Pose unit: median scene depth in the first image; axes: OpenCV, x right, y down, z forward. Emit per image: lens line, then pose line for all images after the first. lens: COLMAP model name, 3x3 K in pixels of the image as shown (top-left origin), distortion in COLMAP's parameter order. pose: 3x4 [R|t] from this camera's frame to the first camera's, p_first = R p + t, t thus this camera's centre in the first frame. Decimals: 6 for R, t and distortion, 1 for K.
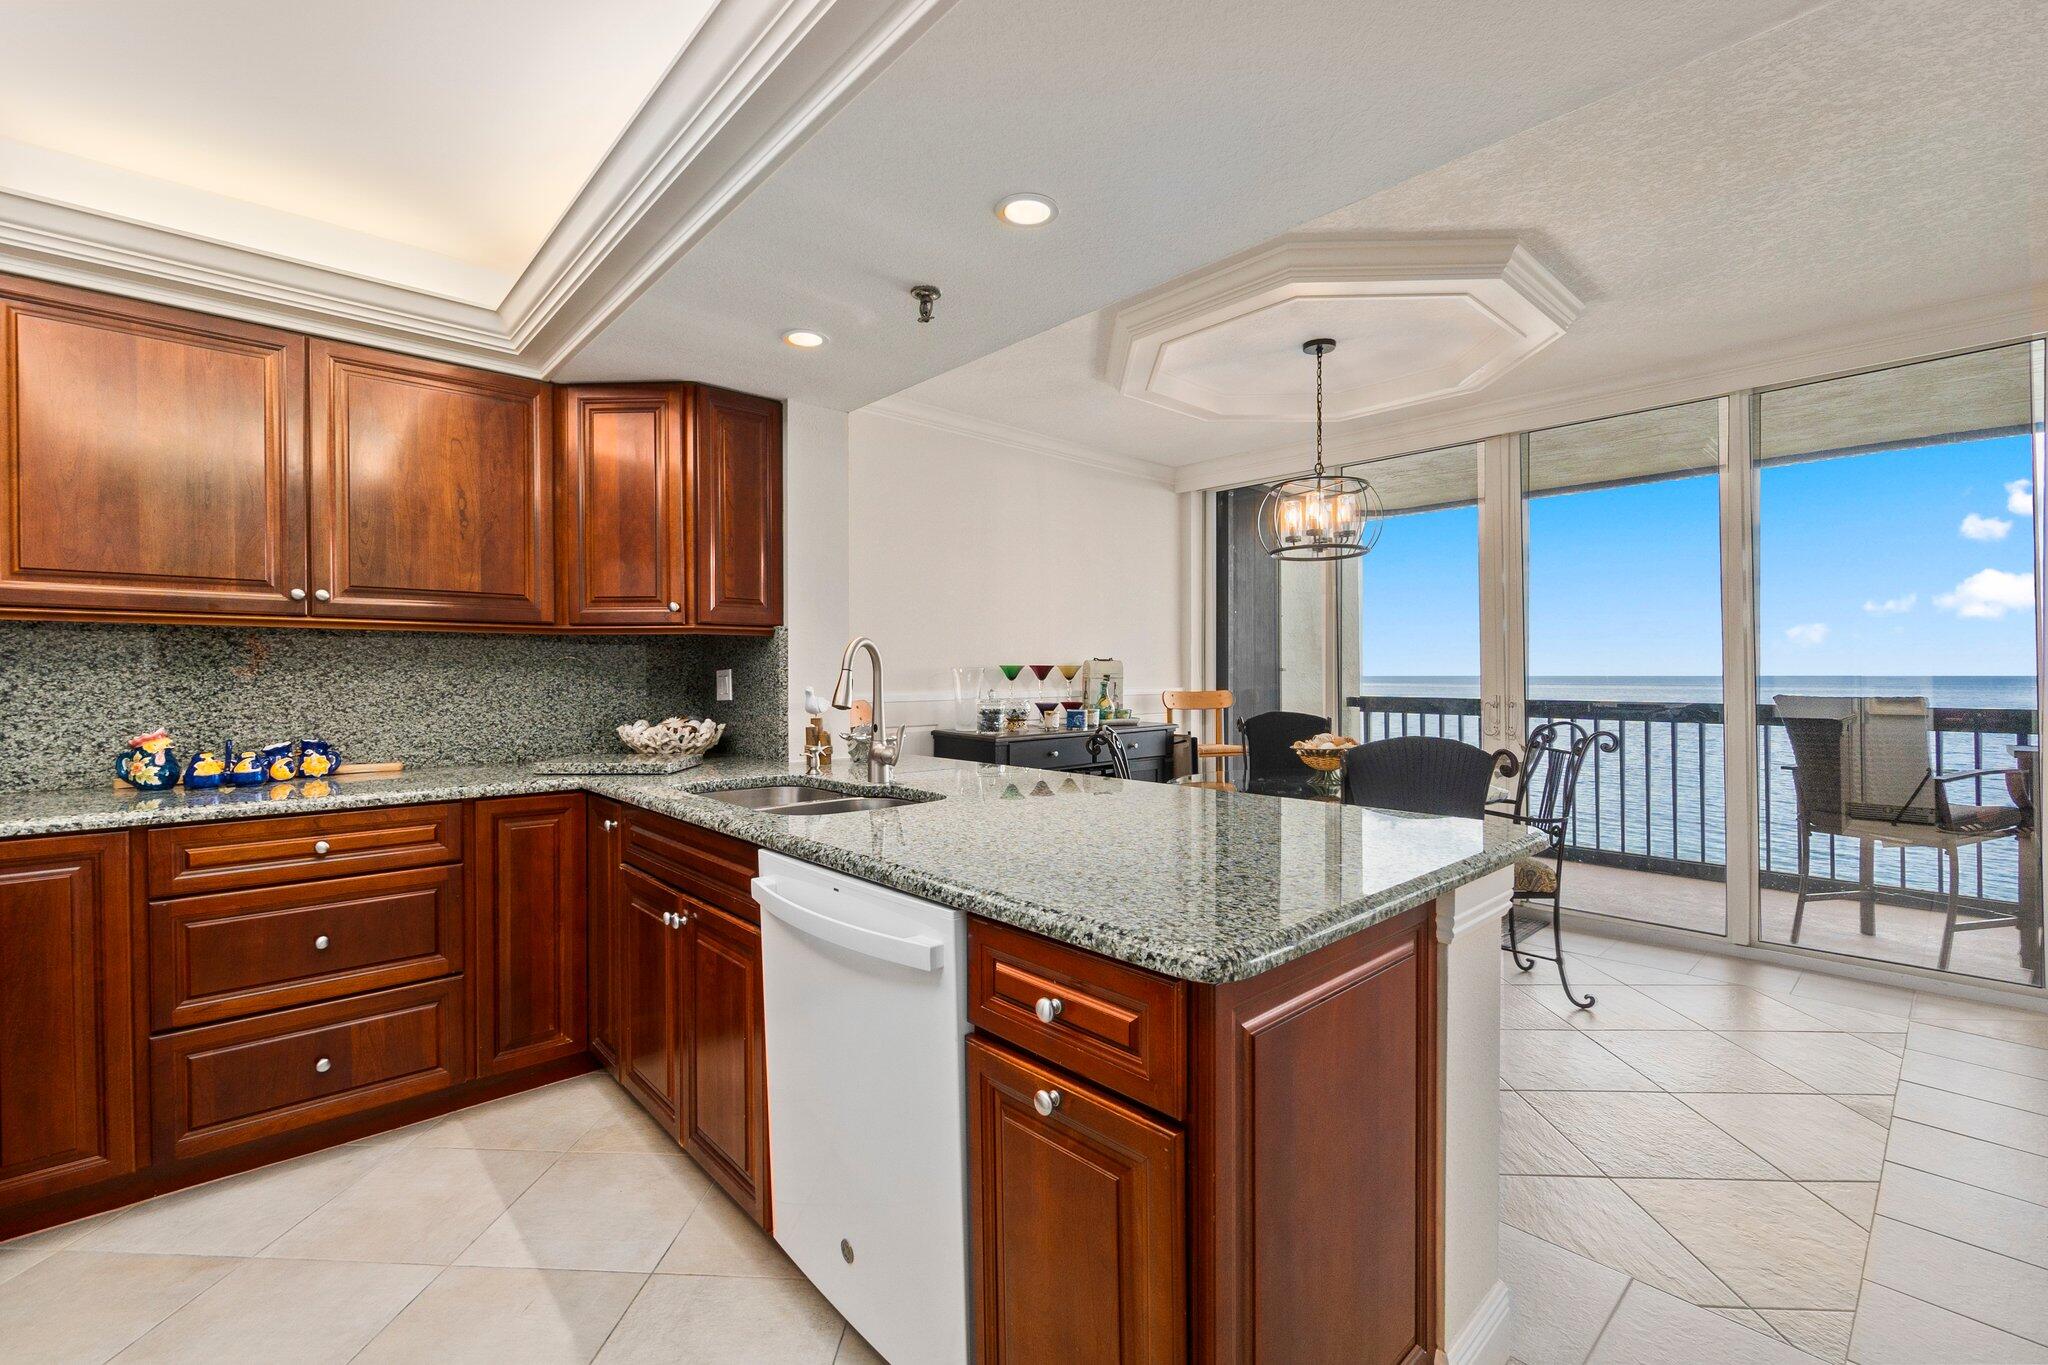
lens RADIAL K [[872.0, 0, 1010.9], [0, 872.0, 684.5], [0, 0, 1]] dist [-0.007050, 0.000380]
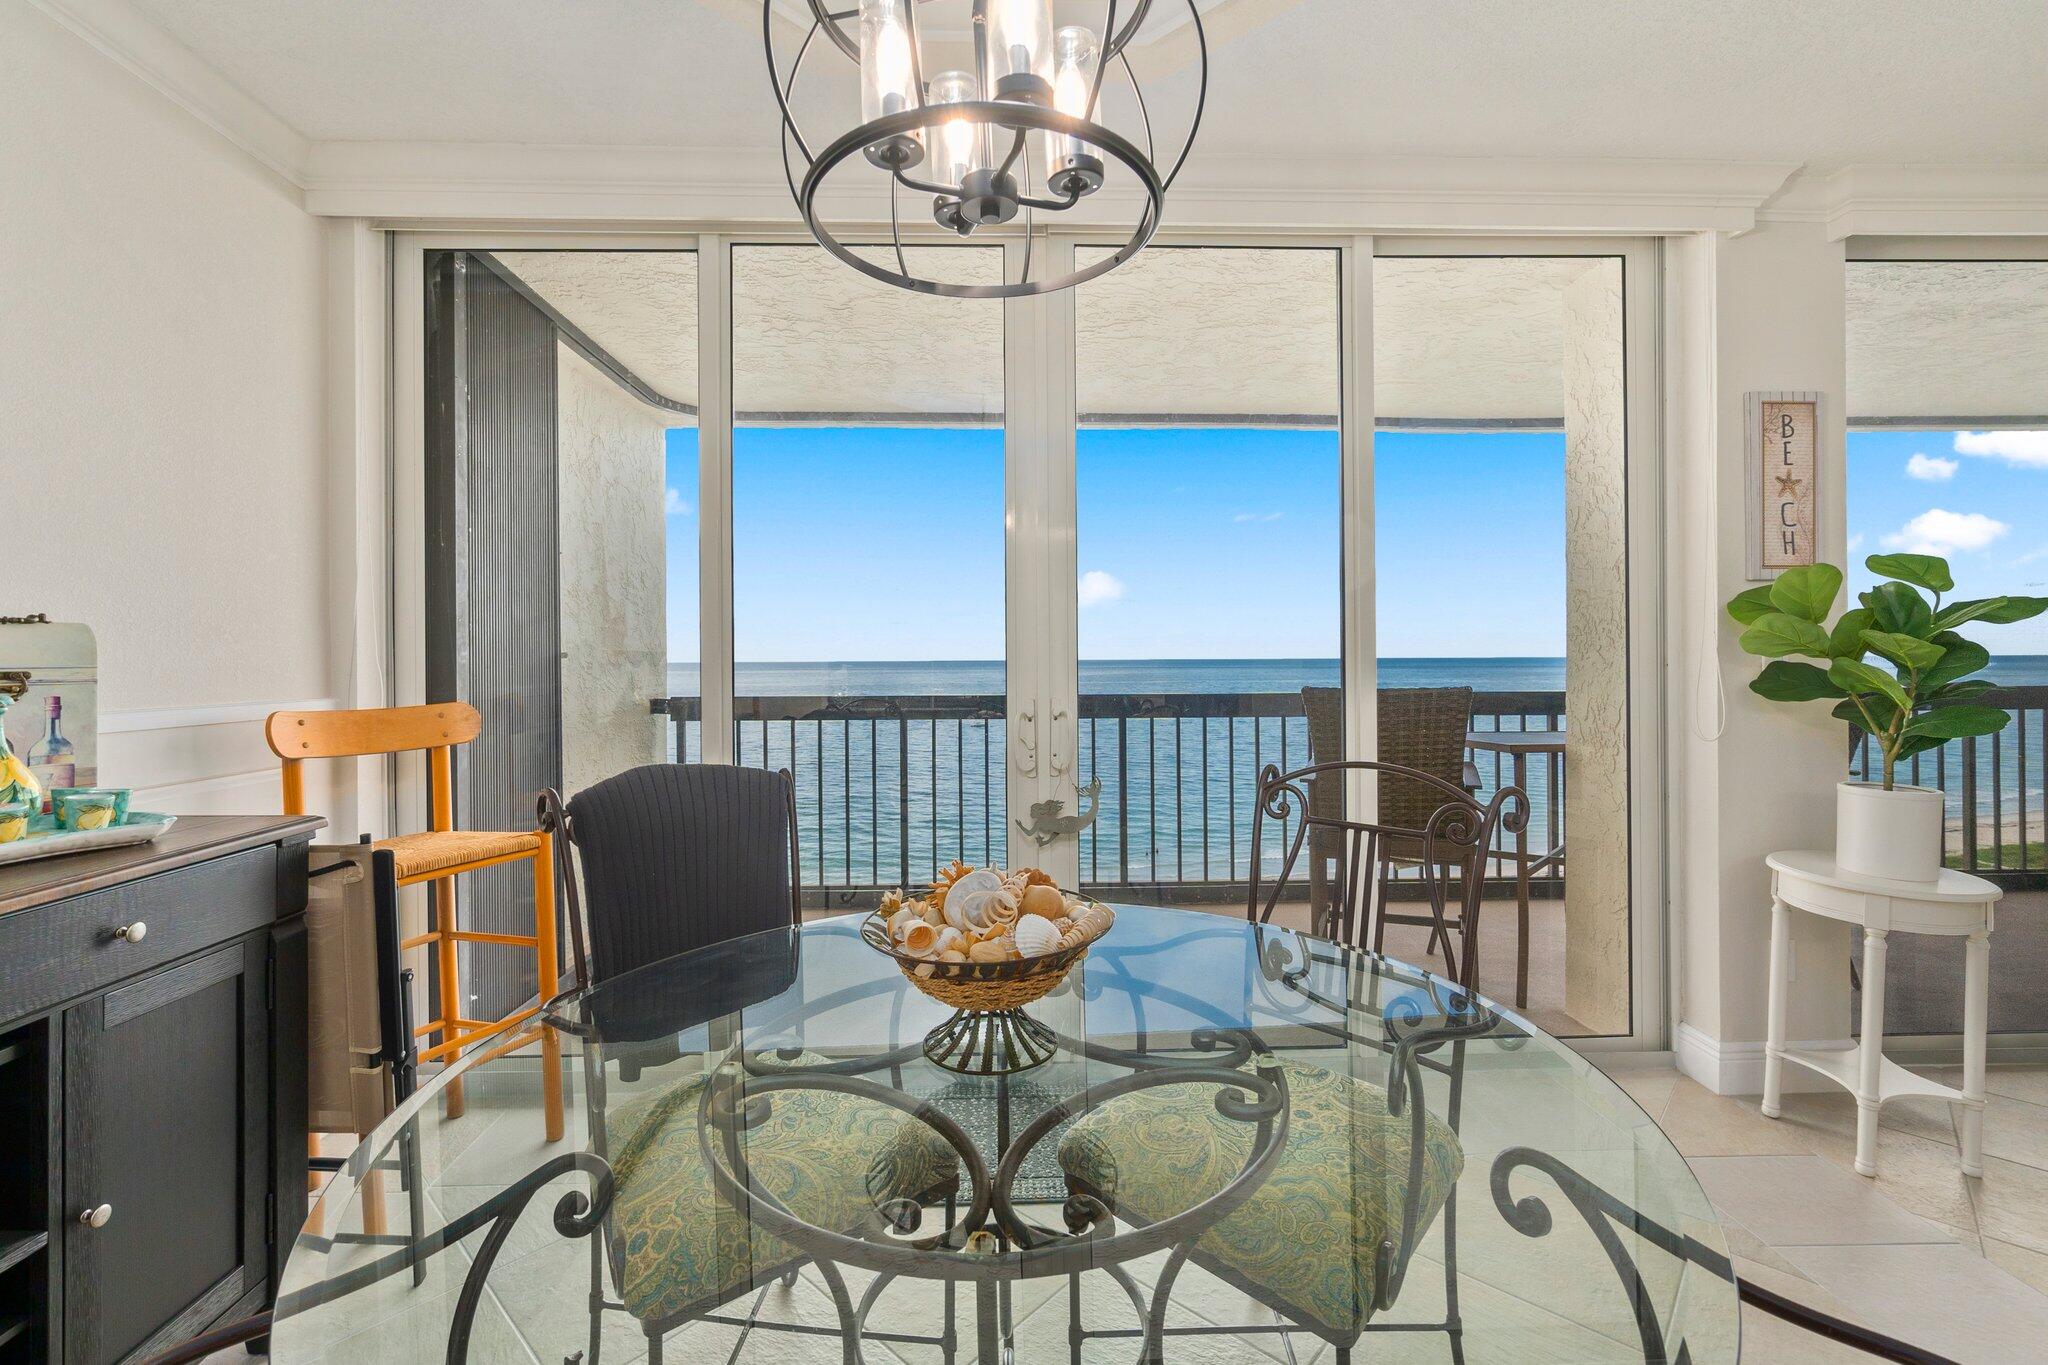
lens RADIAL K [[890.8, 0, 1022.0], [0, 890.8, 658.9], [0, 0, 1]] dist [-0.000125, 0.000055]
pose [[0.644033, -0.002665, 0.764993, 0.190184], [0.014174, 0.999864, -0.008450, -0.016163], [-0.764866, 0.016285, 0.643983, 1.060387]]
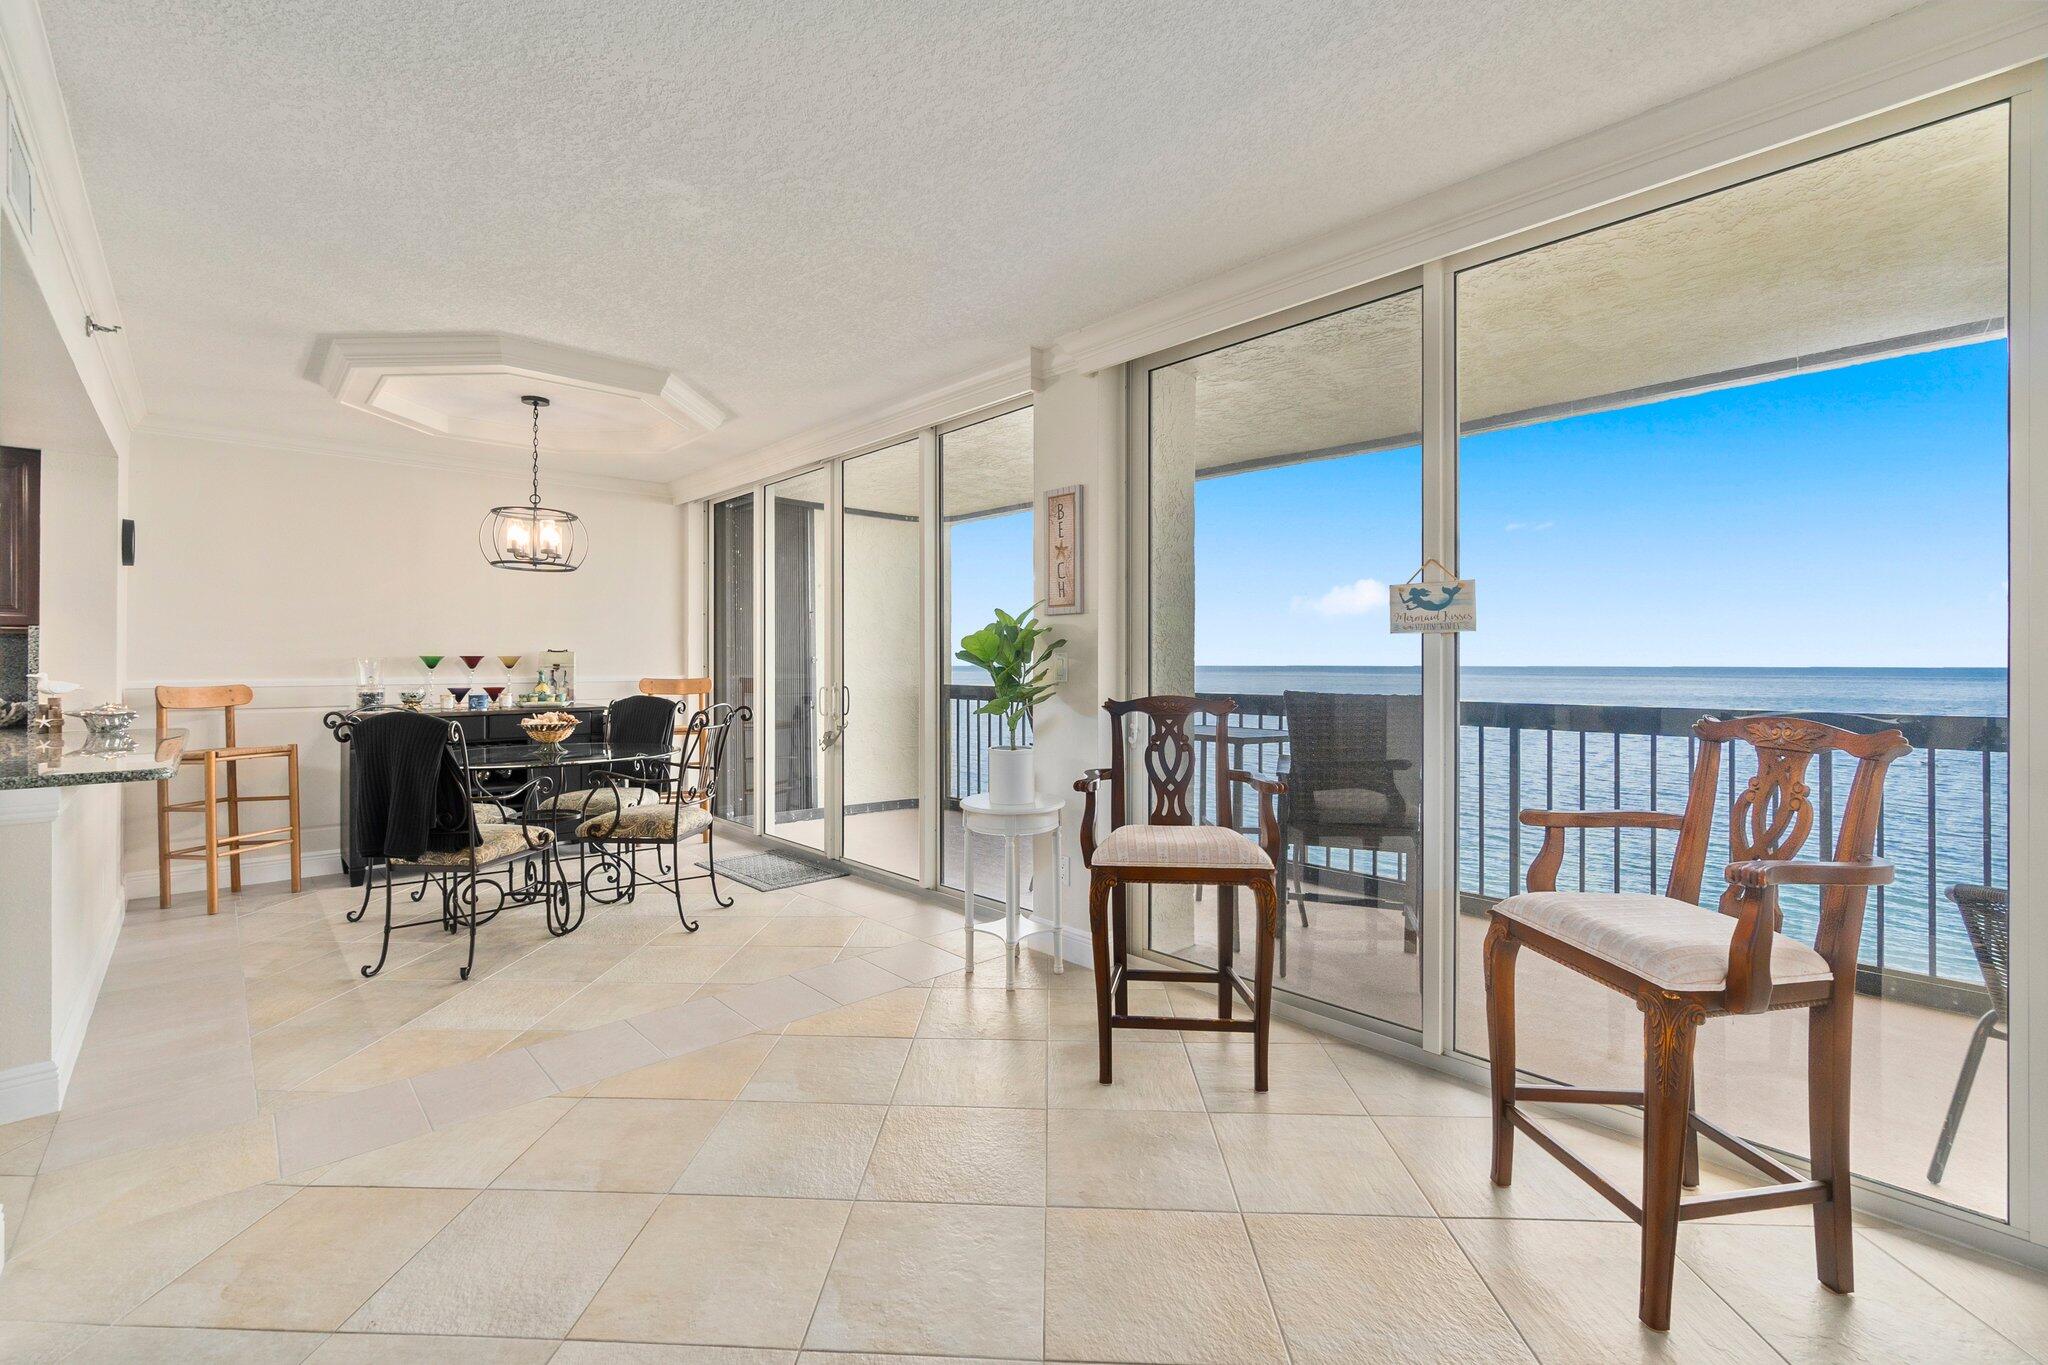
lens RADIAL K [[898.8, 0, 1016.2], [0, 898.8, 672.1], [0, 0, 1]] dist [-0.002103, -0.000046]
pose [[0.999989, 0.004325, -0.001902, 1.358066], [-0.004326, 0.999991, -0.000530, -0.004742], [0.001900, 0.000539, 0.999998, -0.360846]]
